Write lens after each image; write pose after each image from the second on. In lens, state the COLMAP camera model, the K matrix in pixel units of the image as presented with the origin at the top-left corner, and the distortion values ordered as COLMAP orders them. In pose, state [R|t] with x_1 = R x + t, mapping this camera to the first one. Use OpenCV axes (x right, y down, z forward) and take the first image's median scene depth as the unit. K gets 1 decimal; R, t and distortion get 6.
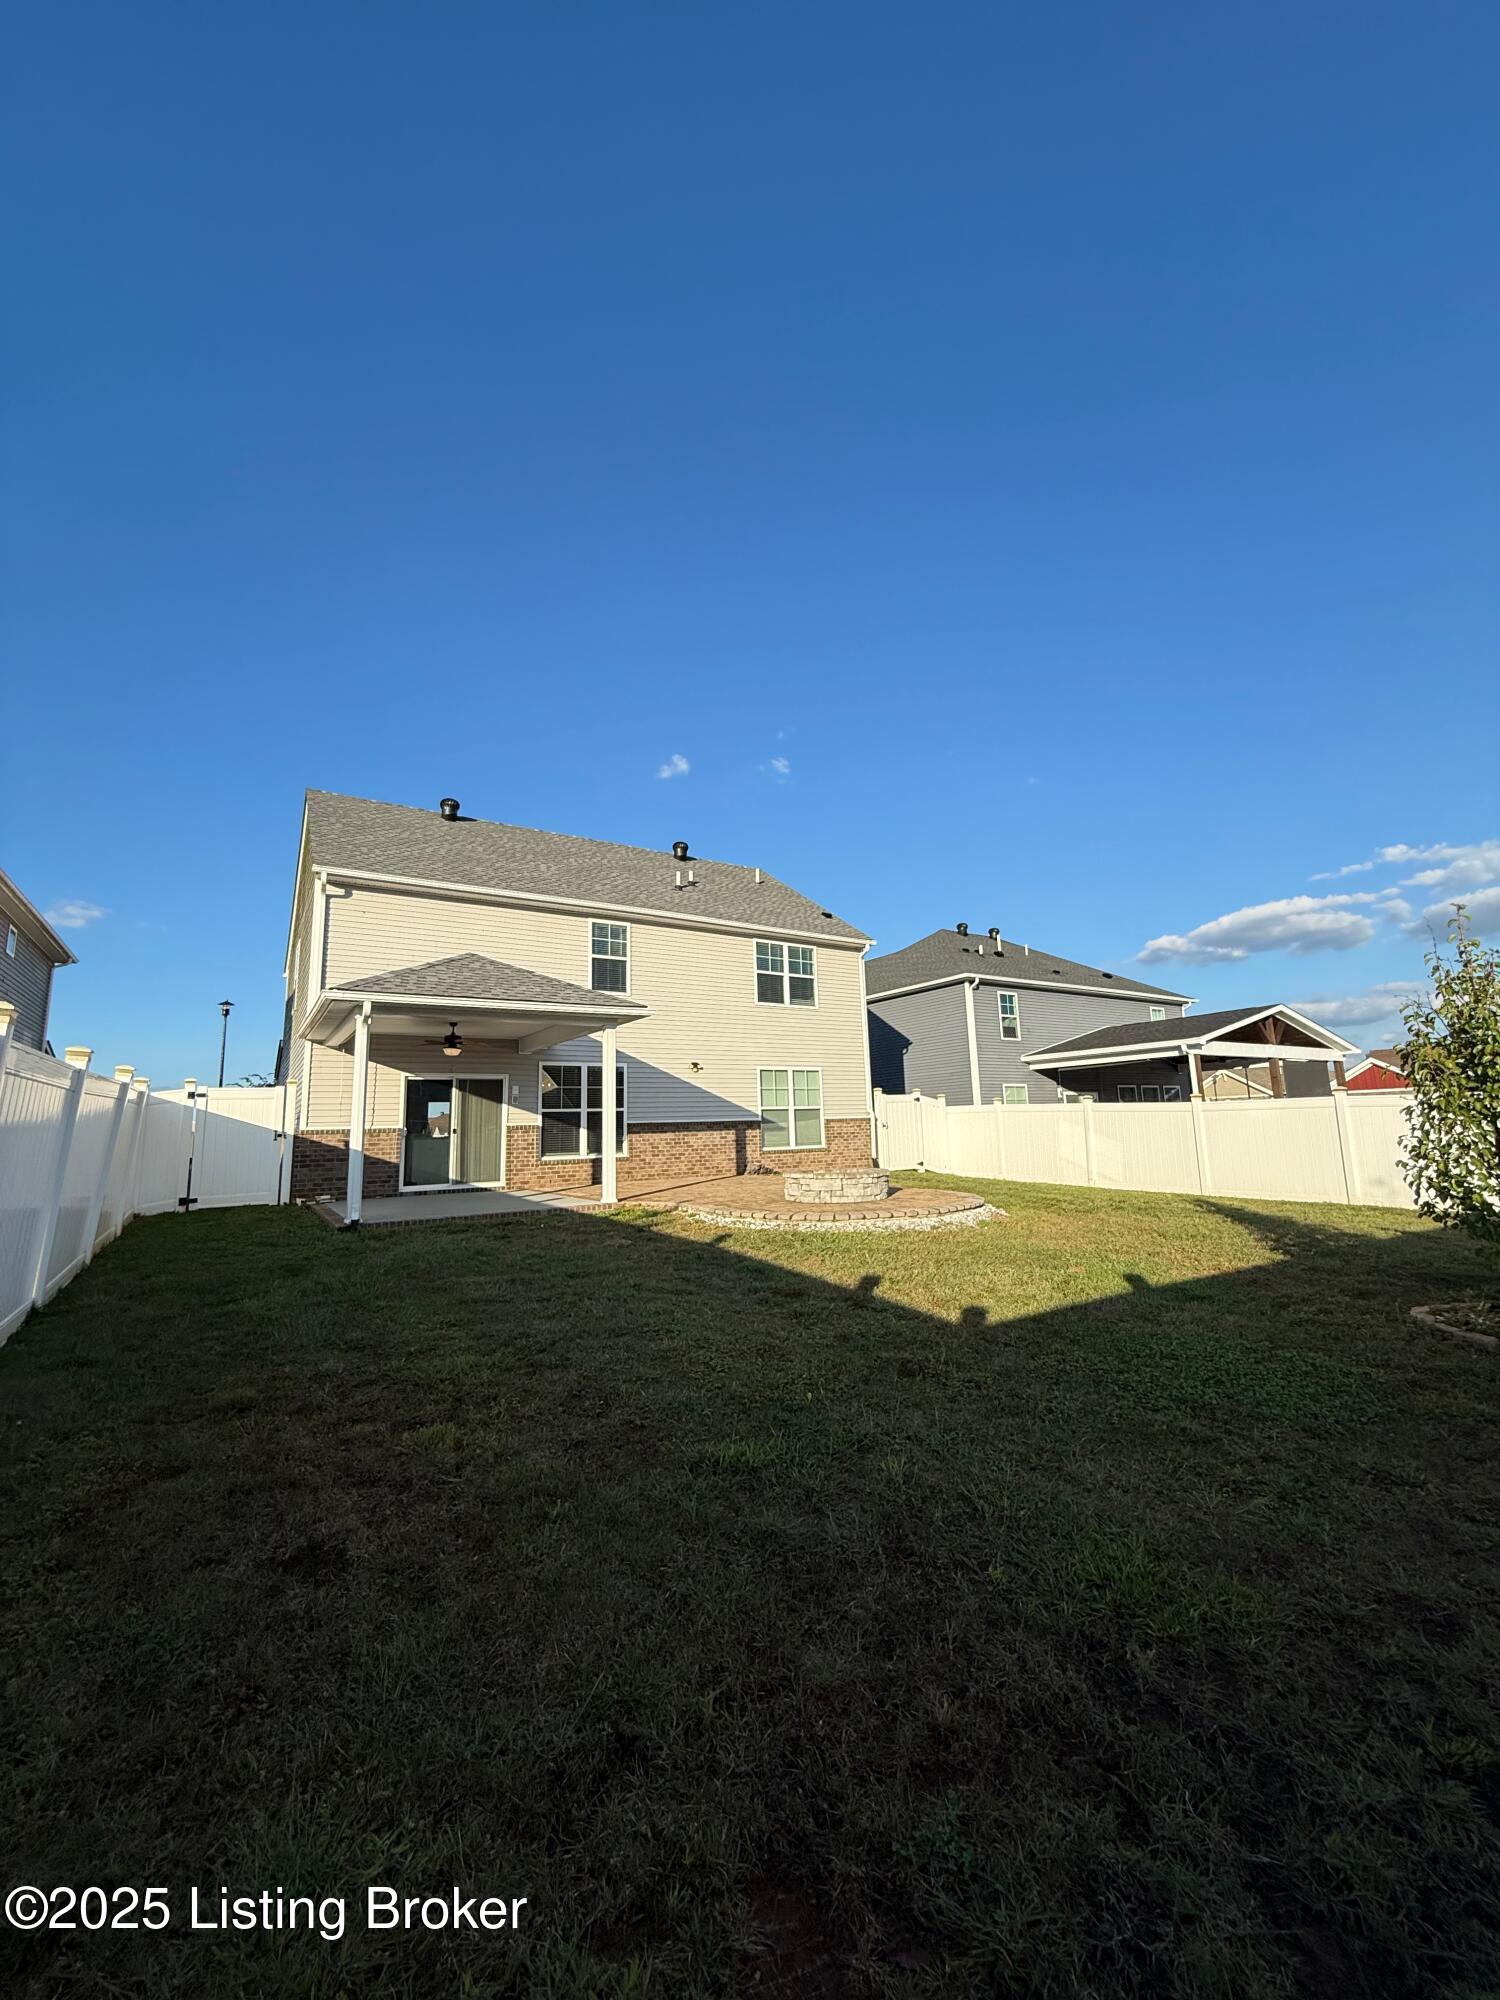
lens RADIAL K [[816.0, 0, 755.9], [0, 816.0, 1037.0], [0, 0, 1]] dist [-0.000812, -0.000016]
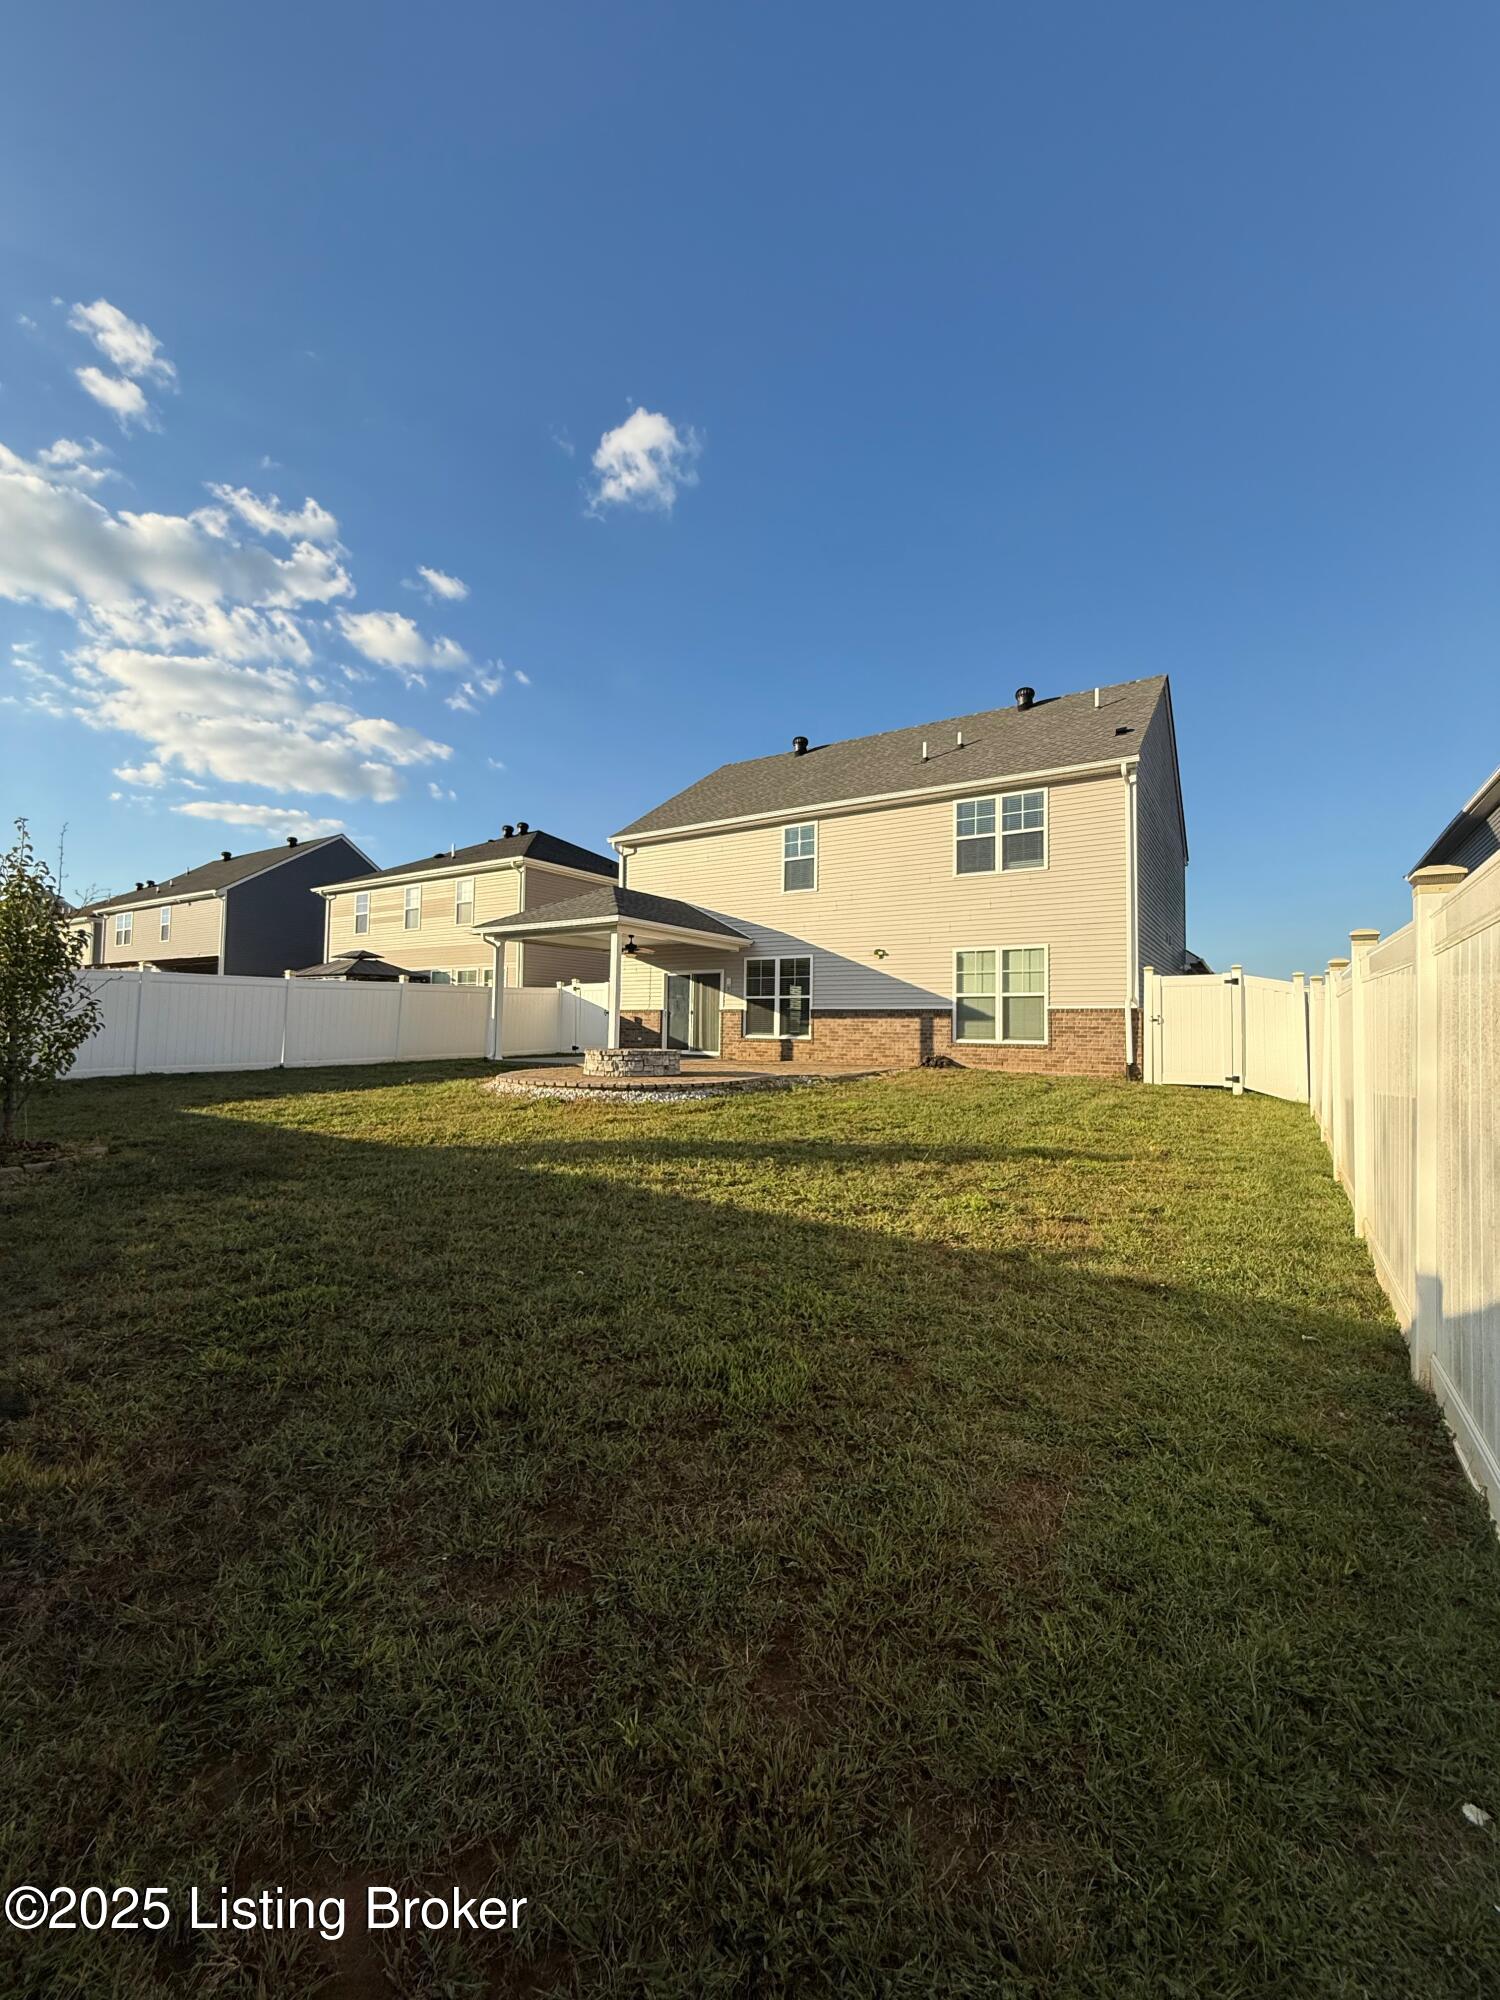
lens RADIAL K [[795.8, 0, 752.6], [0, 795.8, 994.7], [0, 0, 1]] dist [-0.001710, 0.000009]
pose [[0.409777, 0.003705, -0.912178, 0.741714], [0.085639, 0.995419, 0.042514, 0.033329], [0.908157, -0.095539, 0.407582, 0.473533]]
